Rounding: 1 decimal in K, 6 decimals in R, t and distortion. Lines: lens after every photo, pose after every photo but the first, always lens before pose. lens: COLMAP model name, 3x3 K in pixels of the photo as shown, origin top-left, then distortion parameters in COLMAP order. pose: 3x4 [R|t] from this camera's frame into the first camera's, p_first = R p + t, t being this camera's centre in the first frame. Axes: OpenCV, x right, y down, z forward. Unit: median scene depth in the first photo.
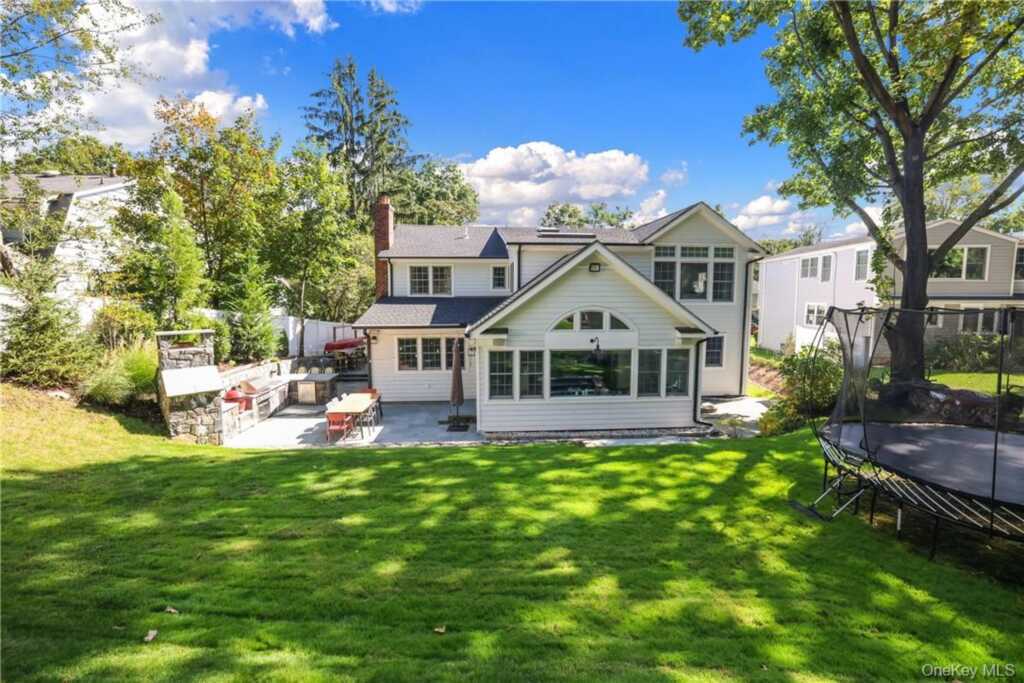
lens RADIAL K [[440.1, 0, 511.6], [0, 440.1, 338.4], [0, 0, 1]] dist [-0.025004, 0.000026]
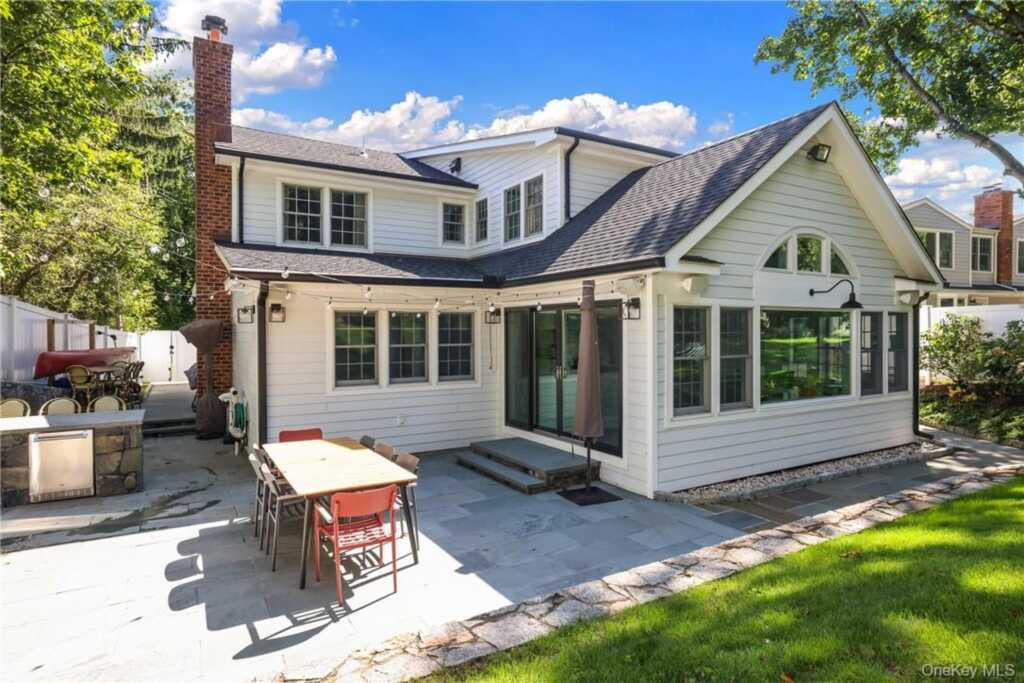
lens RADIAL K [[569.0, 0, 513.2], [0, 569.0, 335.1], [0, 0, 1]] dist [0.004509, 0.001010]
pose [[0.893725, -0.004816, 0.448588, -0.350567], [0.044957, 0.995870, -0.078877, 0.073765], [-0.446356, 0.090662, 0.890251, 0.432169]]
